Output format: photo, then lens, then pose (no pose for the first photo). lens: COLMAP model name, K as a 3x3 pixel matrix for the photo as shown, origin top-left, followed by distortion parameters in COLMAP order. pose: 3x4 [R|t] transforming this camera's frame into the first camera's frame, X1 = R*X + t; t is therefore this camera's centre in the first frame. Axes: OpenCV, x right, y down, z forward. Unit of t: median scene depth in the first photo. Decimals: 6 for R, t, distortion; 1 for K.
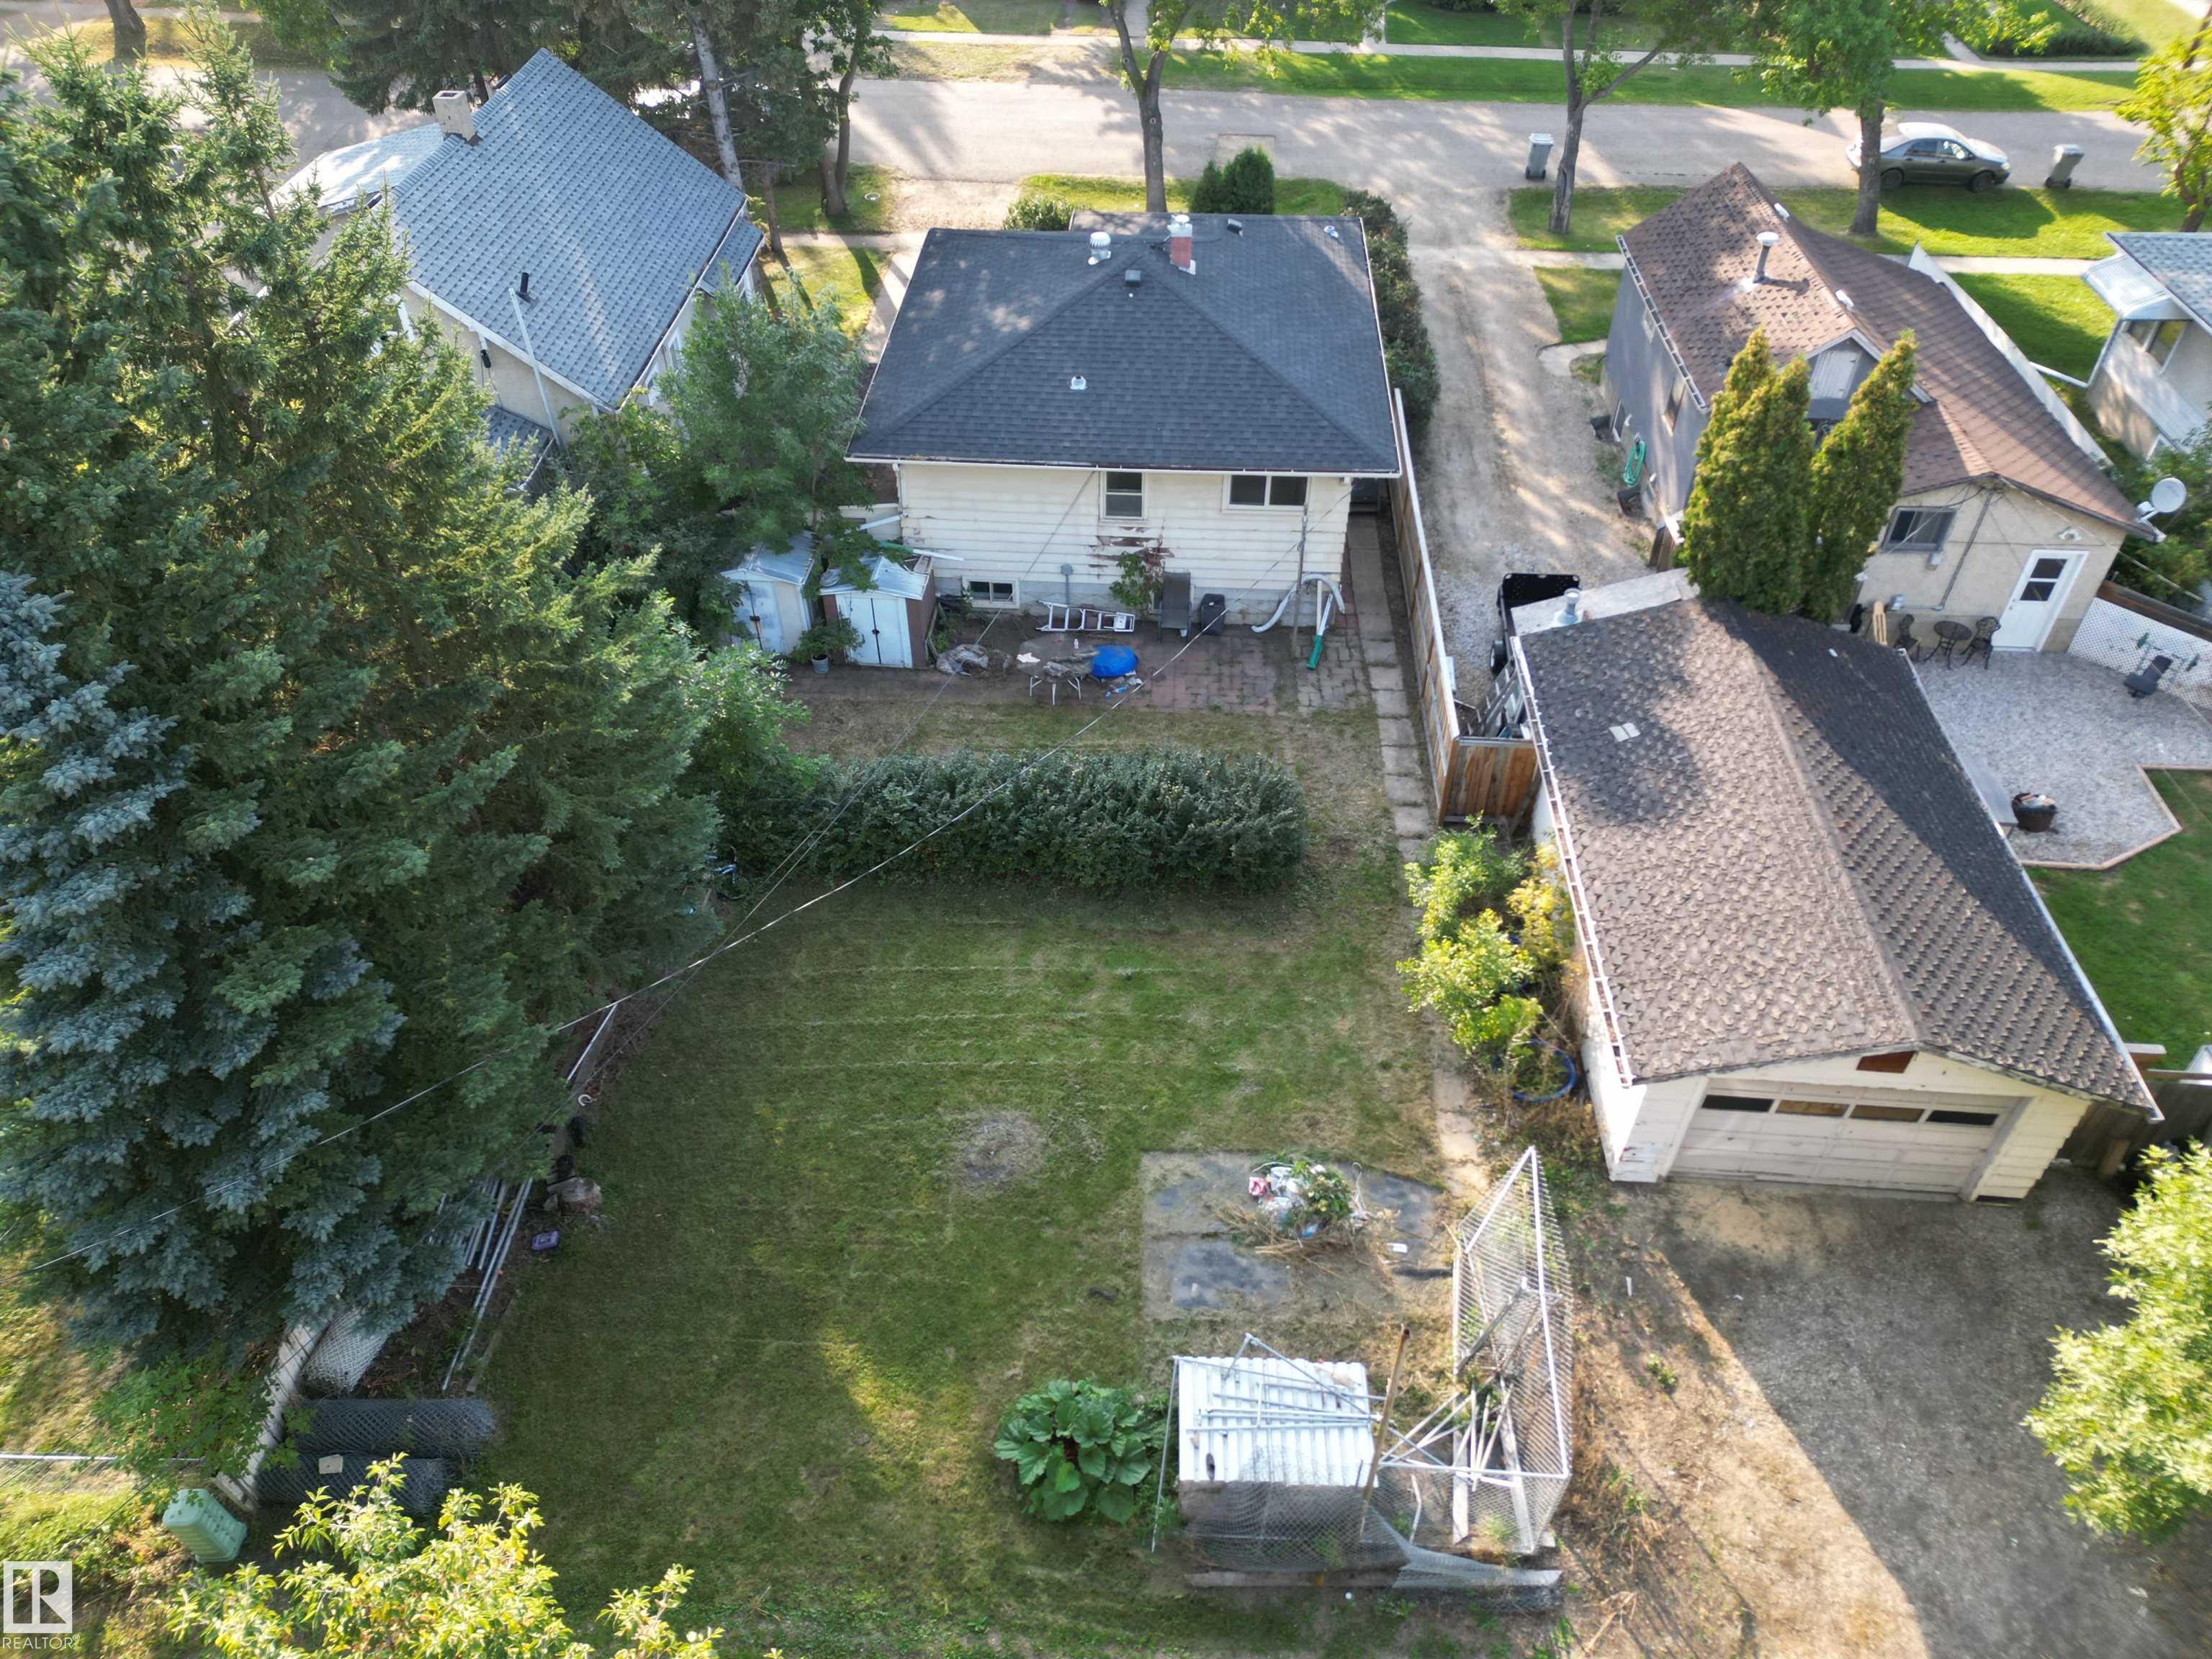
lens RADIAL K [[1538.3, 0, 1106.0], [0, 1538.3, 829.5], [0, 0, 1]] dist [0.086929, -0.085917]
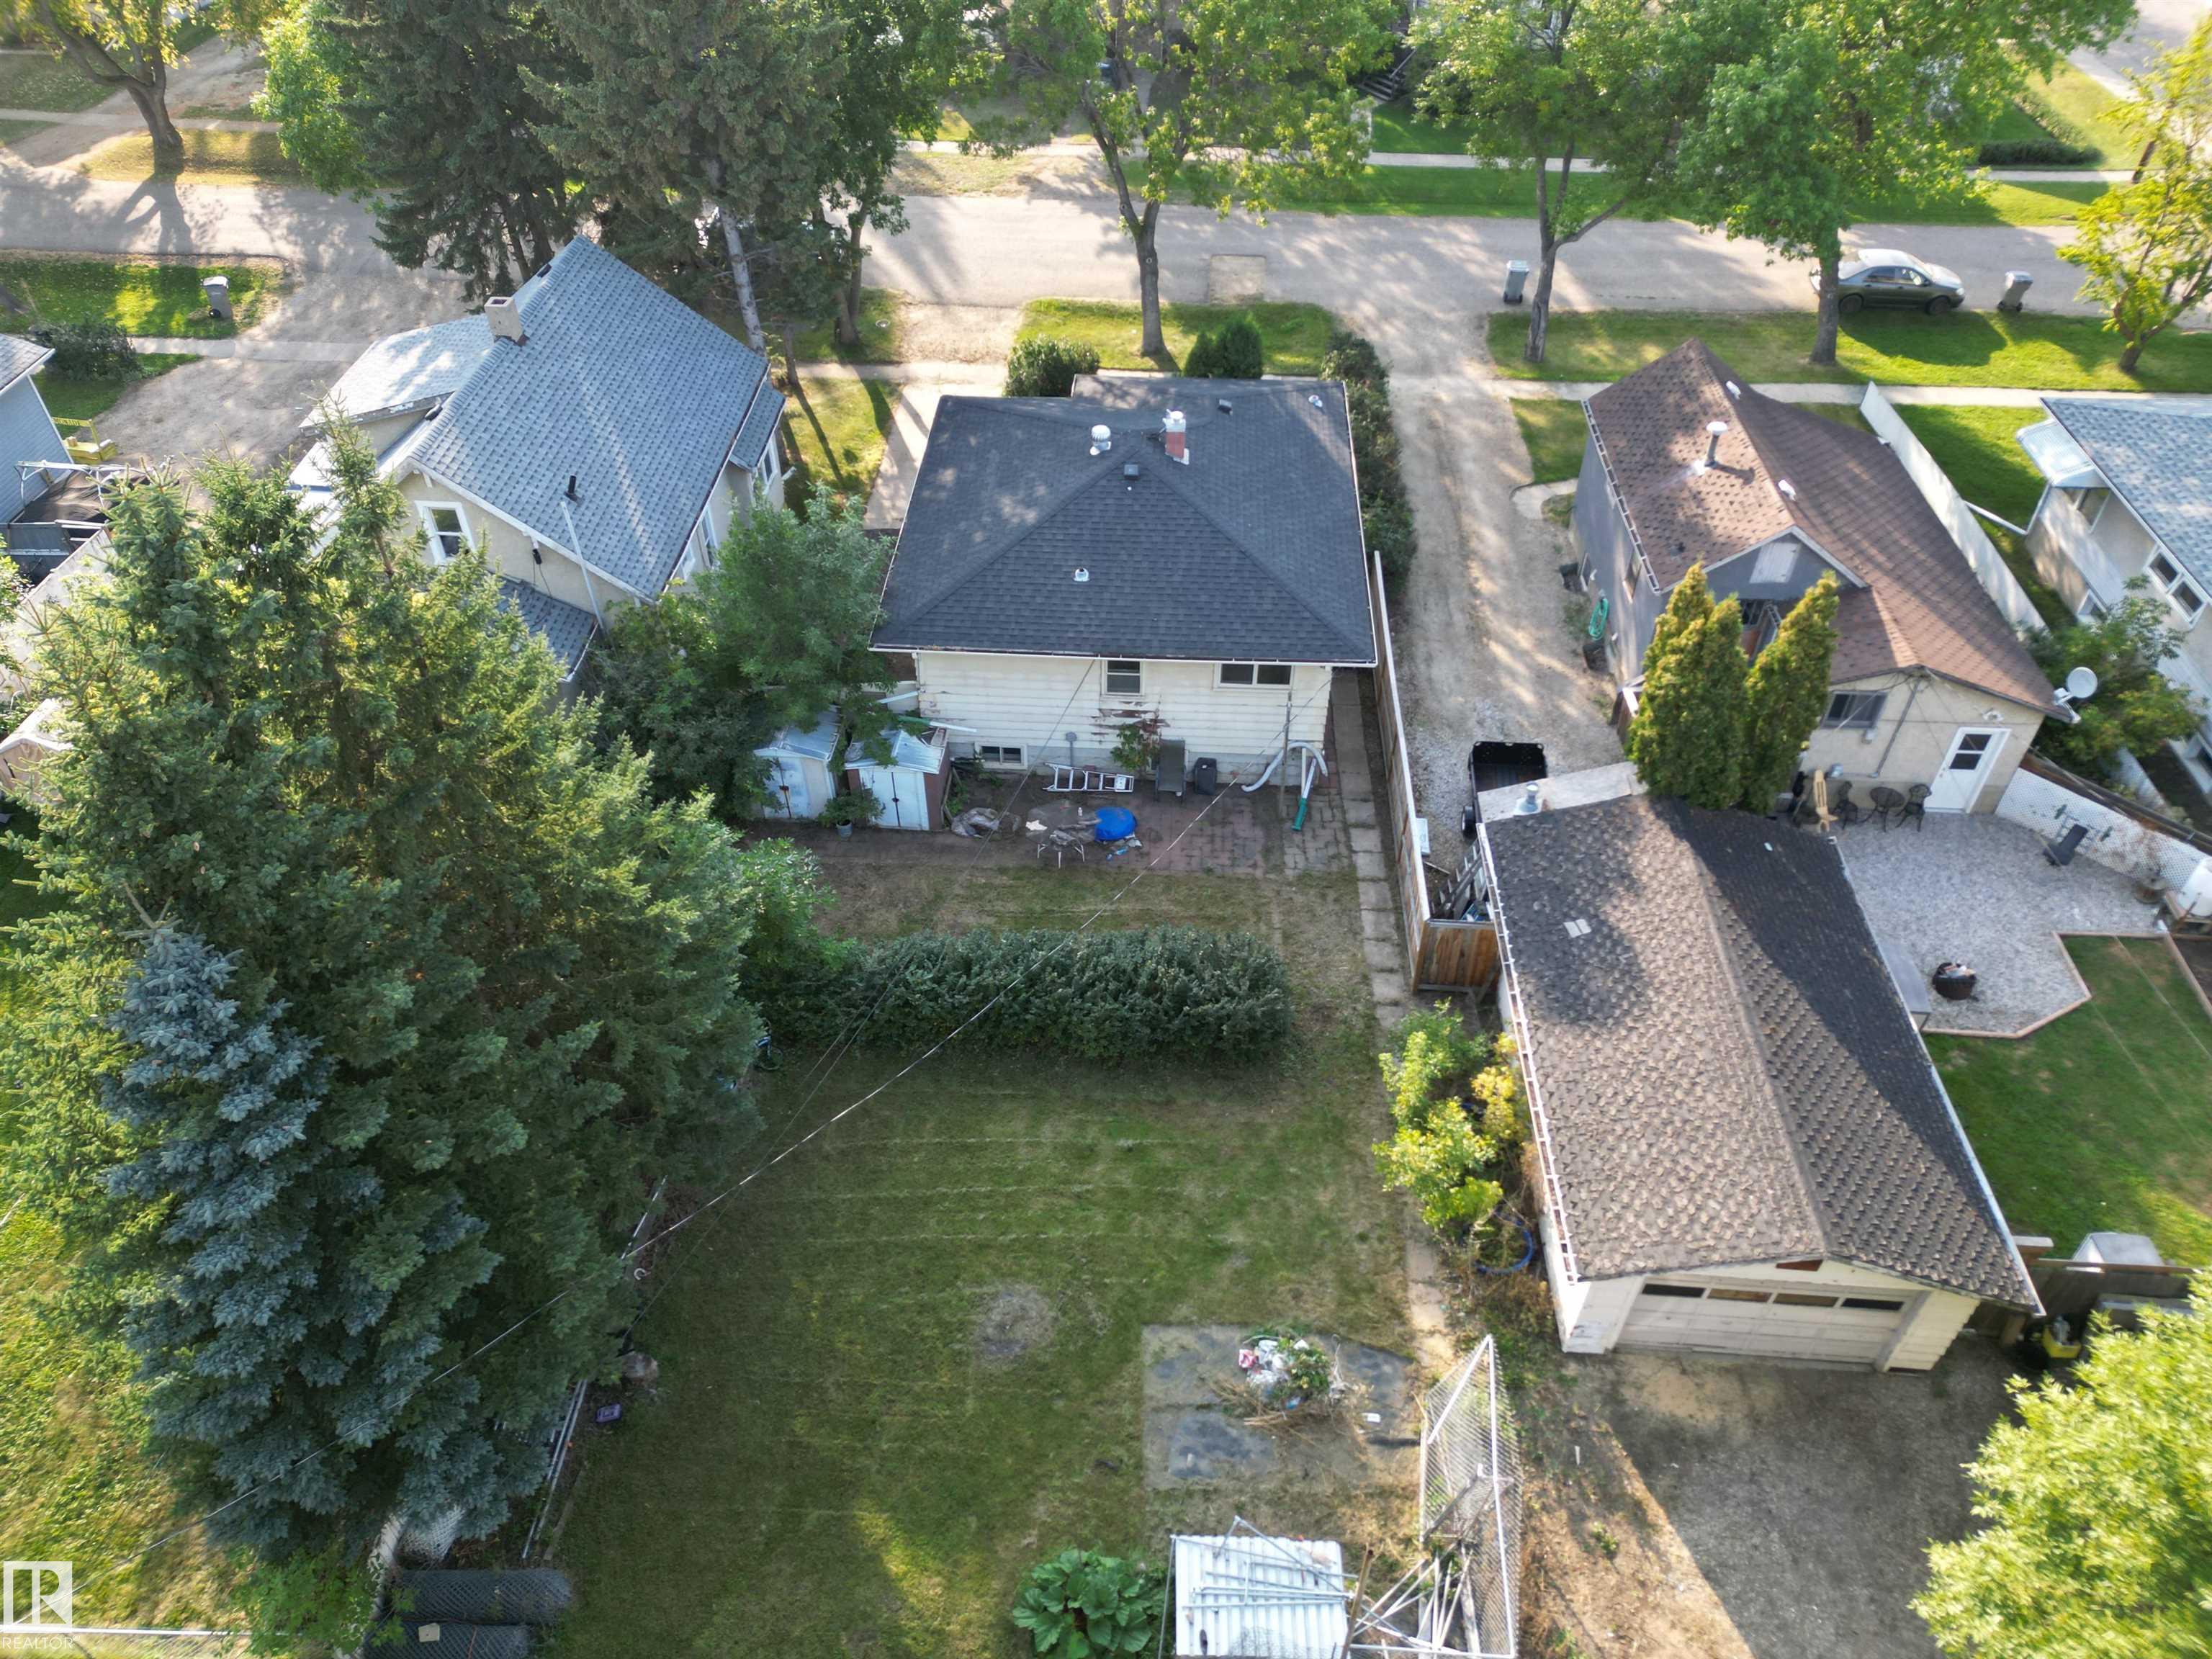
lens RADIAL K [[1538.3, 0, 1106.0], [0, 1538.3, 829.5], [0, 0, 1]] dist [0.086929, -0.085917]
pose [[0.999996, -0.002510, 0.001574, -0.003457], [0.002507, 0.999995, 0.002103, -0.137082], [-0.001579, -0.002099, 0.999997, -0.104544]]
